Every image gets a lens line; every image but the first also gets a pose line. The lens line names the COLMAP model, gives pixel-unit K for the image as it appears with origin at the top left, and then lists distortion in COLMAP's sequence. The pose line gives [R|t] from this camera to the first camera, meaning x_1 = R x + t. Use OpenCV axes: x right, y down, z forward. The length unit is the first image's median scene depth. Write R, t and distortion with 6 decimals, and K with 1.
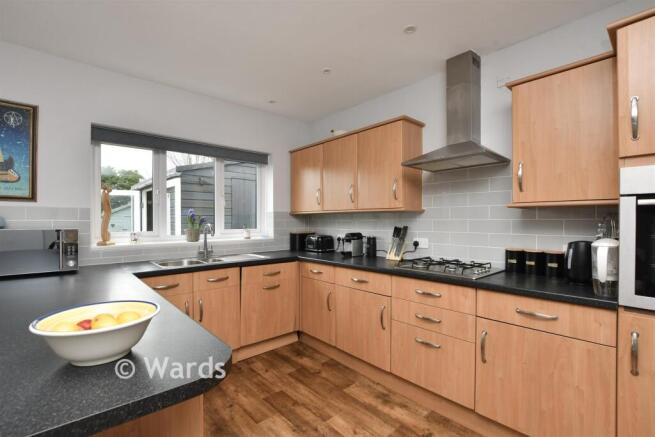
lens RADIAL K [[297.9, 0, 327.5], [0, 297.9, 218.5], [0, 0, 1]] dist [-0.016290, -0.000569]
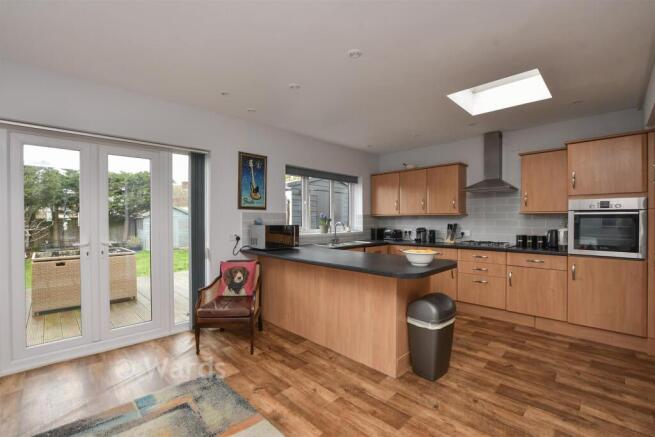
lens RADIAL K [[297.9, 0, 327.5], [0, 297.9, 218.5], [0, 0, 1]] dist [-0.016290, -0.000569]
pose [[0.997825, -0.001067, 0.065906, -0.725737], [0.000815, 0.999992, 0.003846, -0.012482], [-0.065909, -0.003784, 0.997818, -0.816833]]
